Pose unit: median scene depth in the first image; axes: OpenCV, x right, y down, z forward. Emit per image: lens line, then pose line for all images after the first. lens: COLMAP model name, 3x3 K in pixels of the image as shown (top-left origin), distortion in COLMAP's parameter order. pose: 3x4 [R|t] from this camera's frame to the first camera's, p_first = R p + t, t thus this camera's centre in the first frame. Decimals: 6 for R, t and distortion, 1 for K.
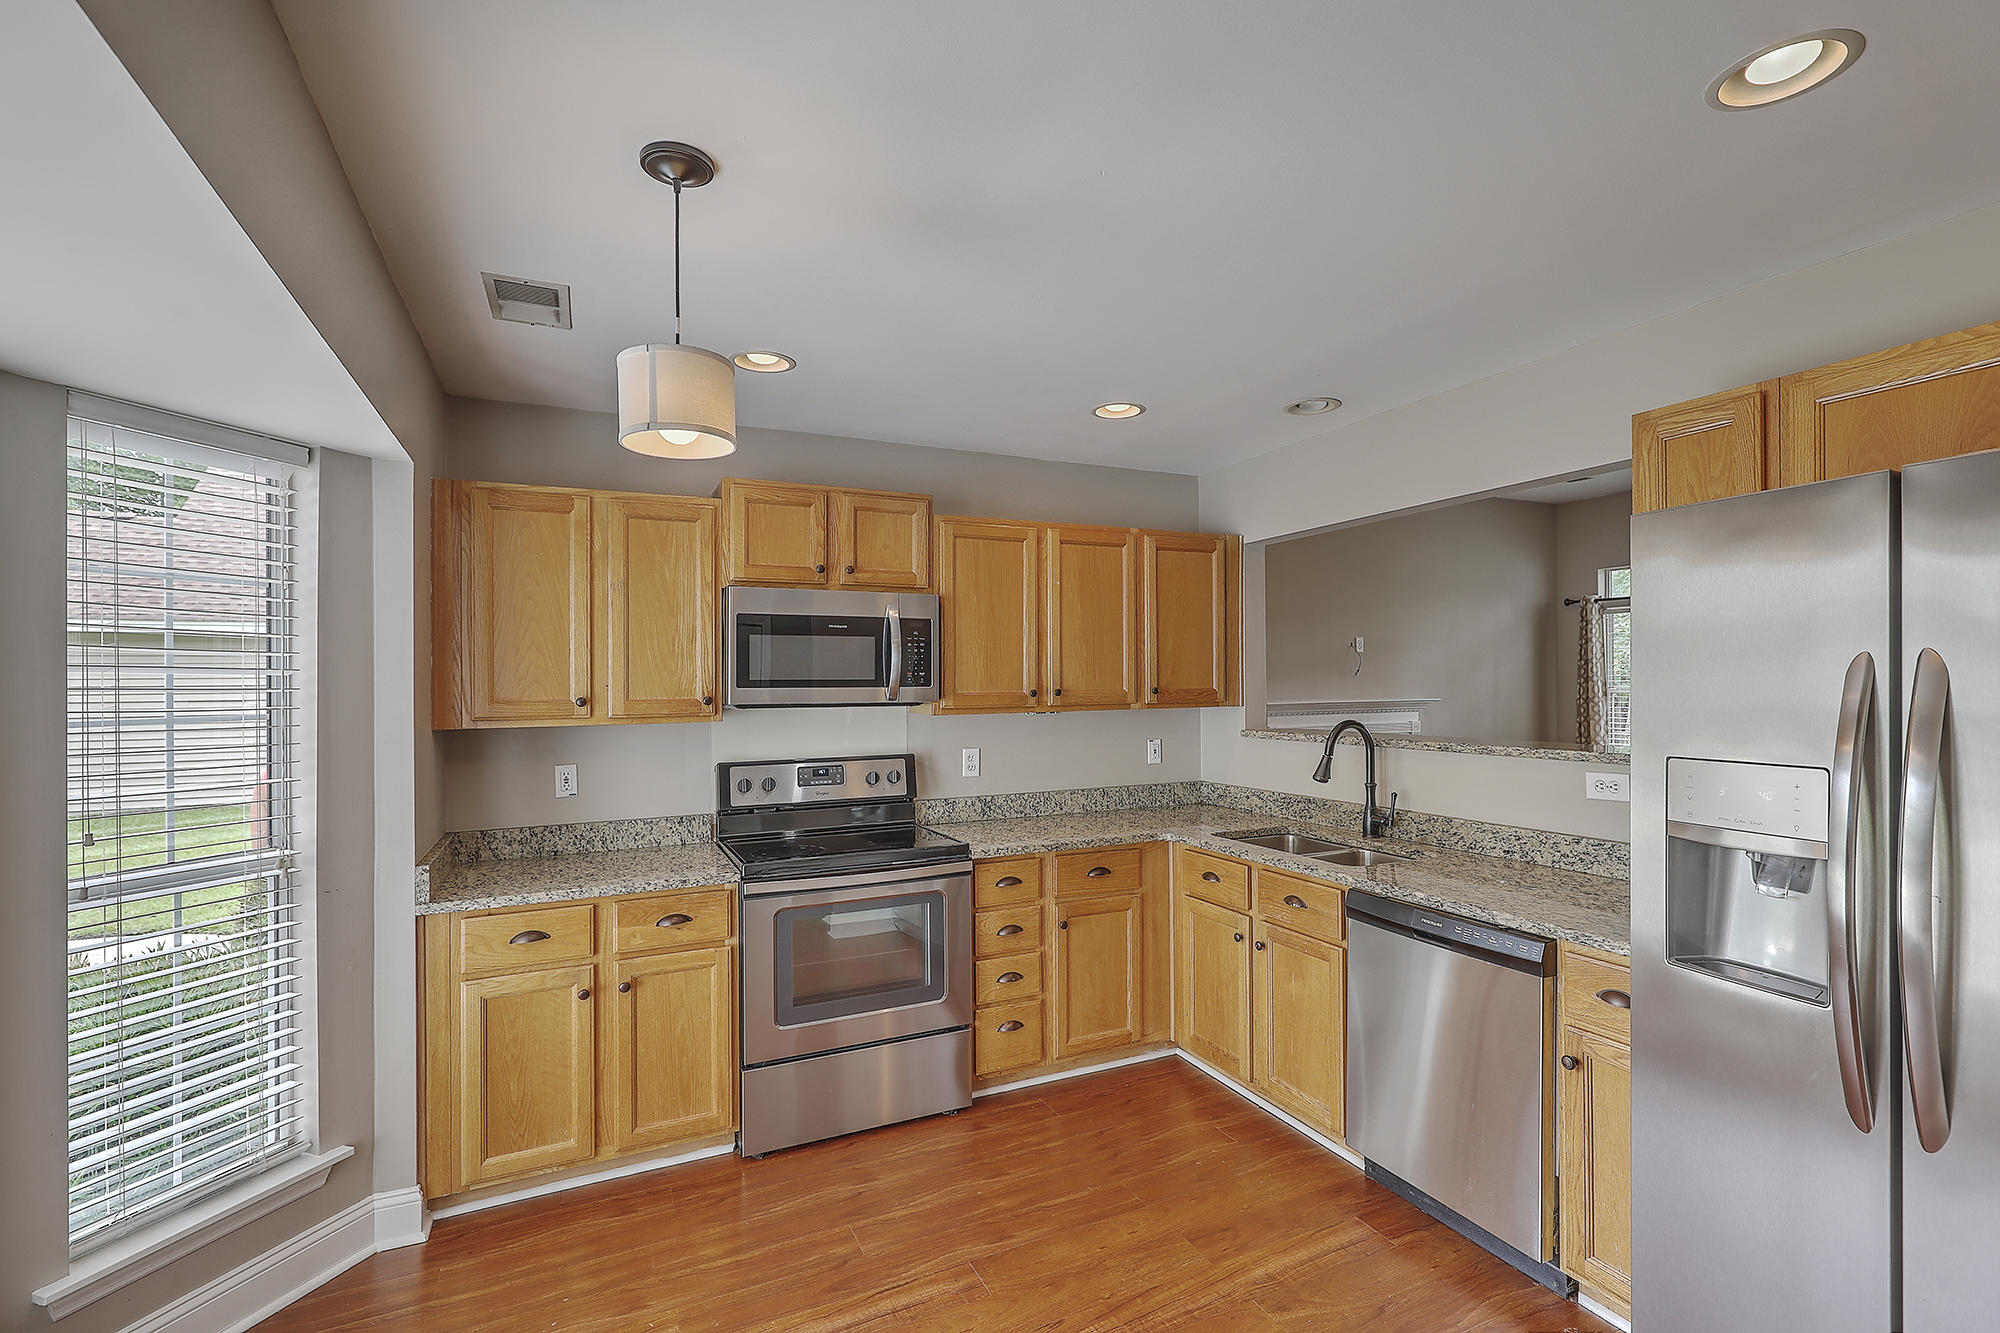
lens RADIAL K [[906.5, 0, 1009.9], [0, 906.5, 699.8], [0, 0, 1]] dist [0.004127, 0.000259]
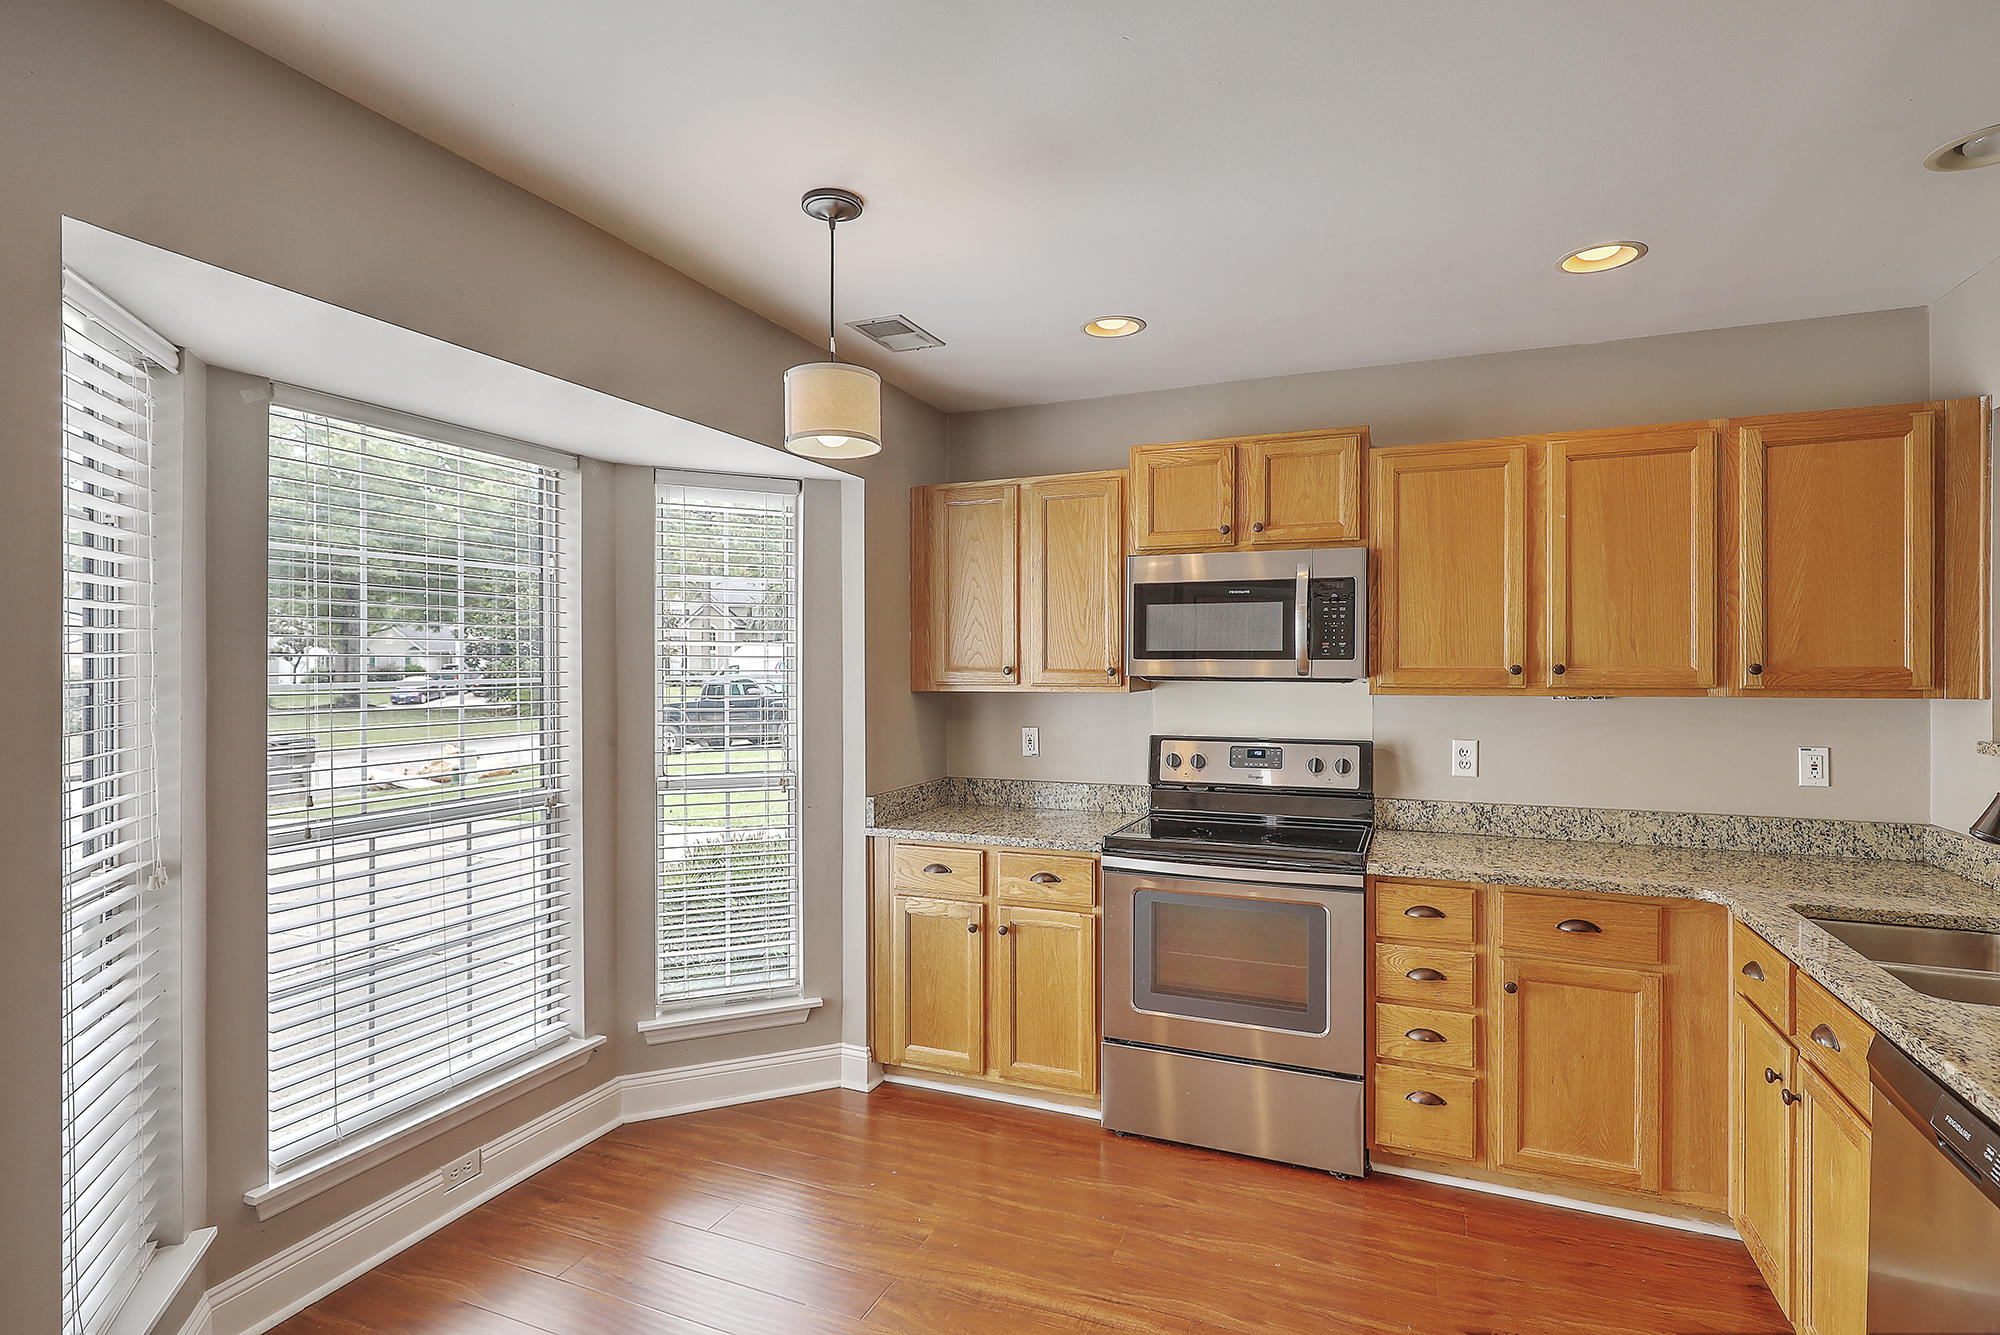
lens RADIAL K [[982.3, 0, 994.9], [0, 982.3, 683.1], [0, 0, 1]] dist [0.002507, -0.000161]
pose [[0.668055, 0.026260, -0.743648, 0.371279], [-0.018600, 0.999654, 0.018590, -0.003843], [0.743879, 0.001413, 0.668313, 0.164191]]
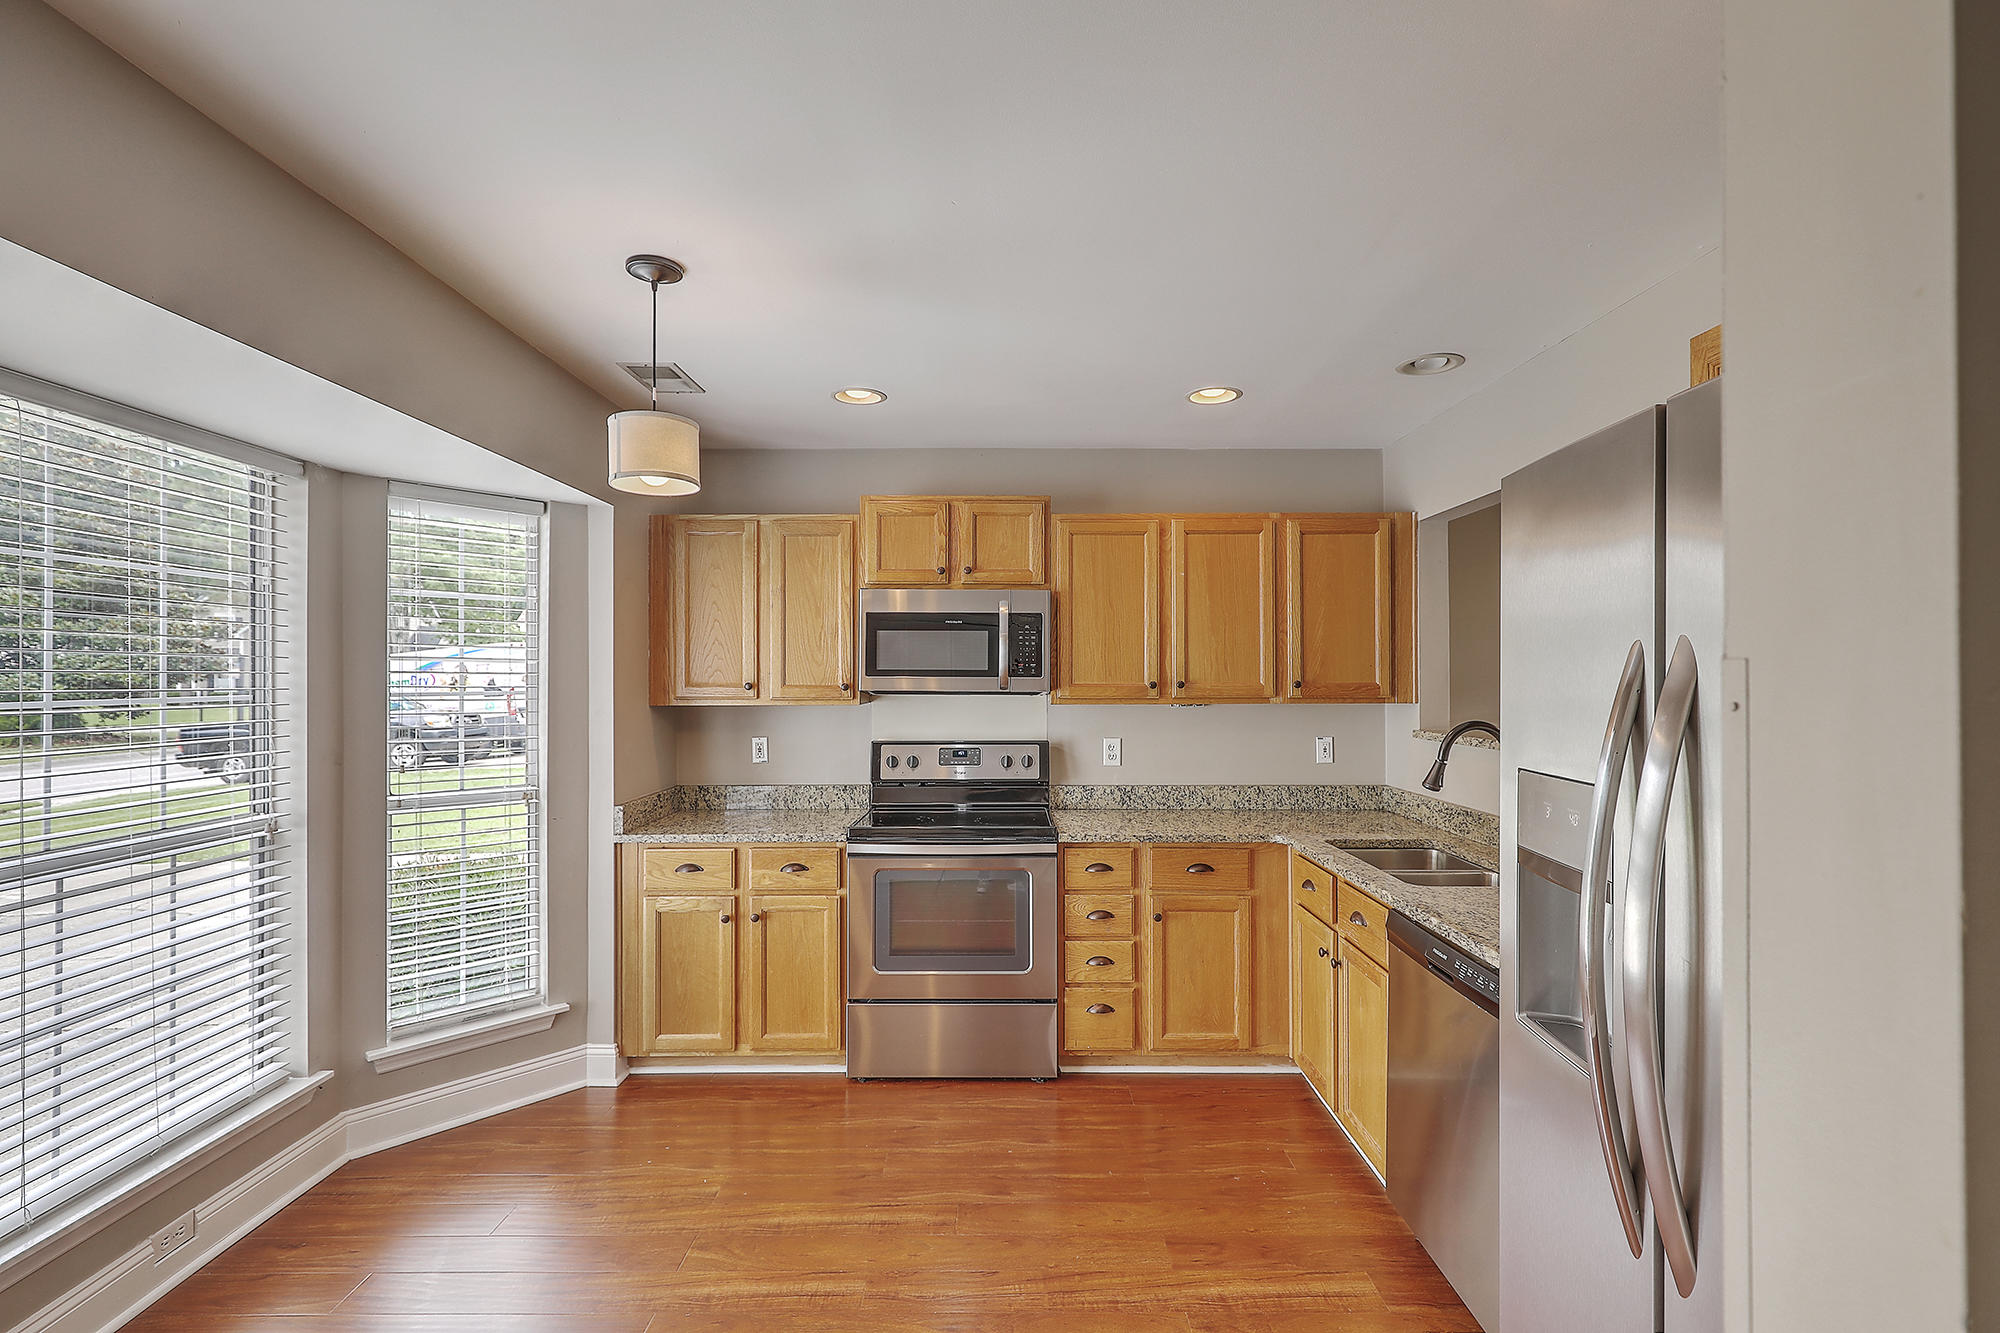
lens RADIAL K [[901.5, 0, 996.7], [0, 901.5, 691.2], [0, 0, 1]] dist [0.003978, -0.000070]
pose [[0.903701, 0.017459, -0.427807, 0.325777], [-0.017320, 0.999841, 0.004217, -0.001811], [0.427813, 0.003599, 0.903860, 0.026343]]
